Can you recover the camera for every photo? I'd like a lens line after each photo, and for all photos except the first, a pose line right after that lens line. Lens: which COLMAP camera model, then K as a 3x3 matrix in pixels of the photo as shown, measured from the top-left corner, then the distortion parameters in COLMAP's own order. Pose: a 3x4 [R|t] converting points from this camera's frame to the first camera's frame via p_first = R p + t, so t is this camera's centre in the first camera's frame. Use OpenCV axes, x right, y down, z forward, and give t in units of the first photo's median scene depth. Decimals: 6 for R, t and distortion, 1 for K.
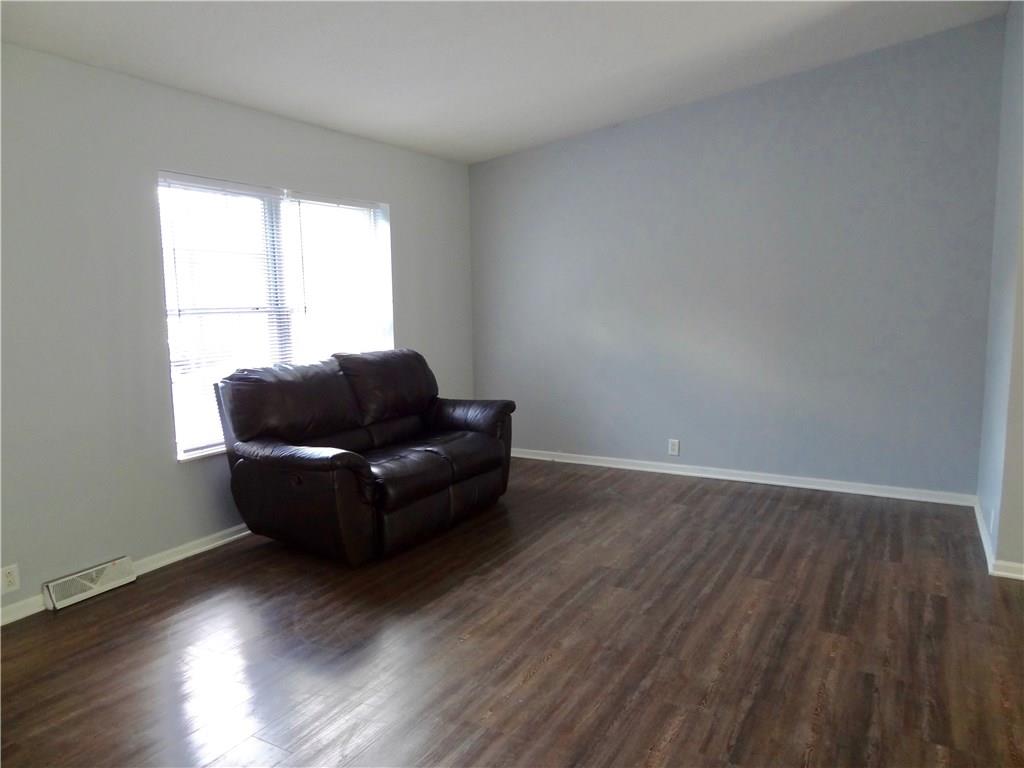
lens RADIAL K [[719.3, 0, 507.7], [0, 719.3, 380.9], [0, 0, 1]] dist [-0.013722, 0.012304]
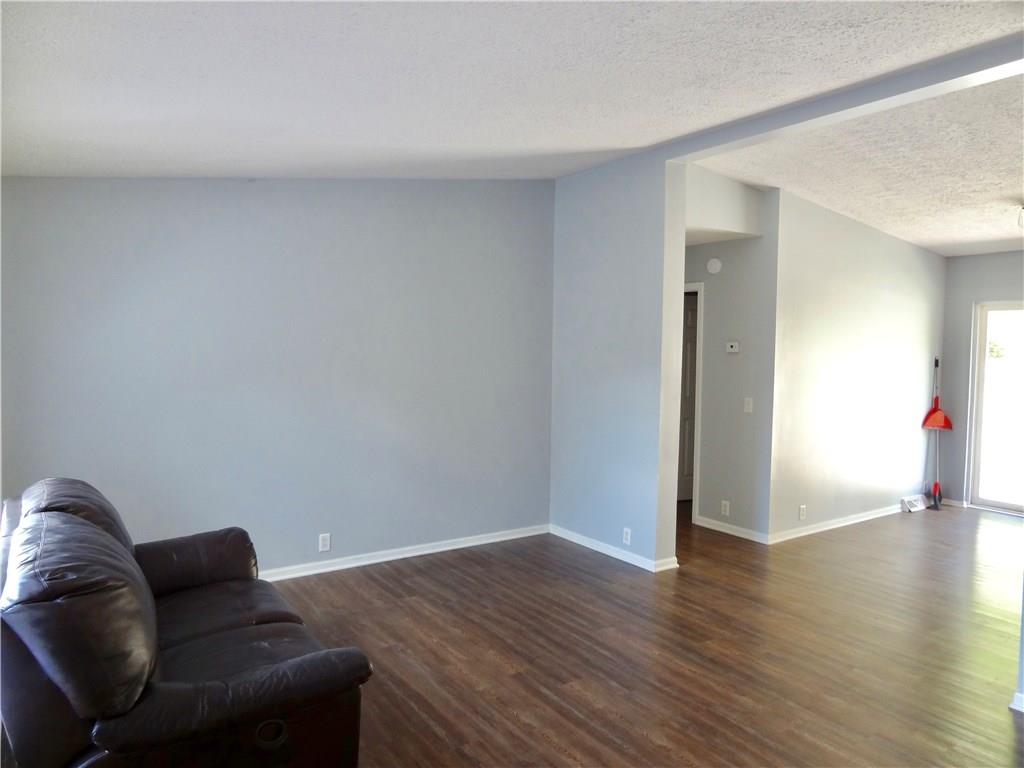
lens RADIAL K [[719.3, 0, 508.9], [0, 719.3, 380.9], [0, 0, 1]] dist [-0.013722, 0.012304]
pose [[0.437618, -0.029003, 0.898693, -0.682147], [0.088530, 0.996013, -0.010966, -0.115628], [-0.894792, 0.084360, 0.438441, 0.524924]]
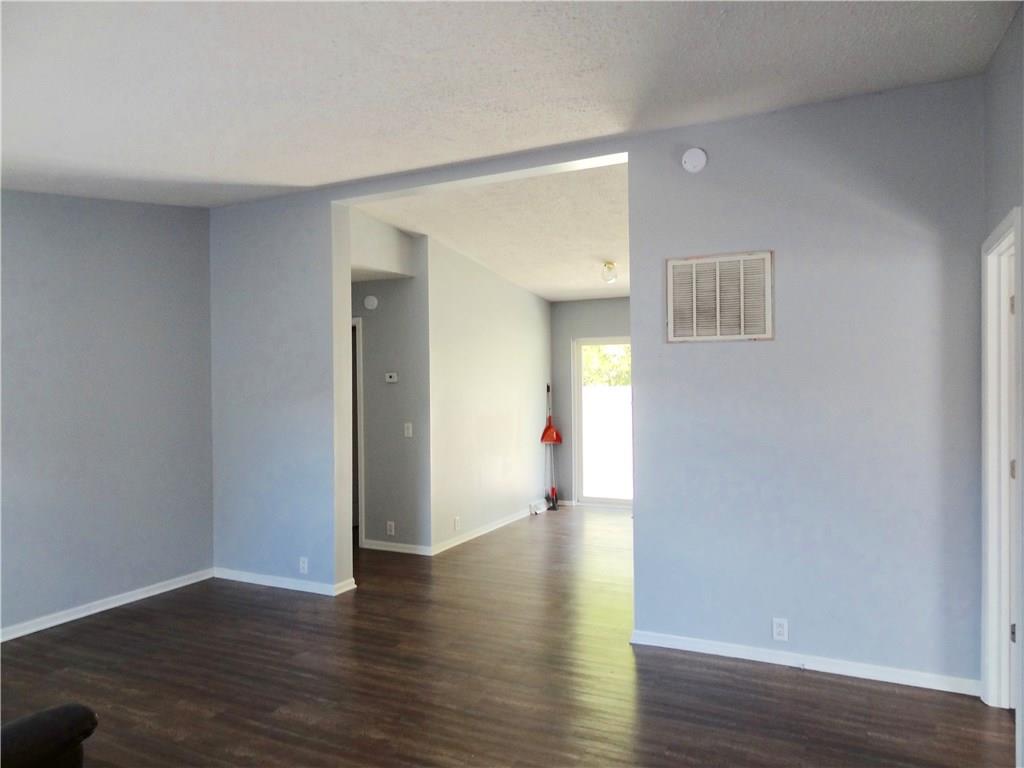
lens RADIAL K [[719.3, 0, 515.6], [0, 719.3, 381.0], [0, 0, 1]] dist [-0.013722, 0.012304]
pose [[-0.070258, 0.019008, 0.997348, -0.770348], [0.131718, 0.991241, -0.009613, -0.100343], [-0.988794, 0.130694, -0.072146, 0.598908]]
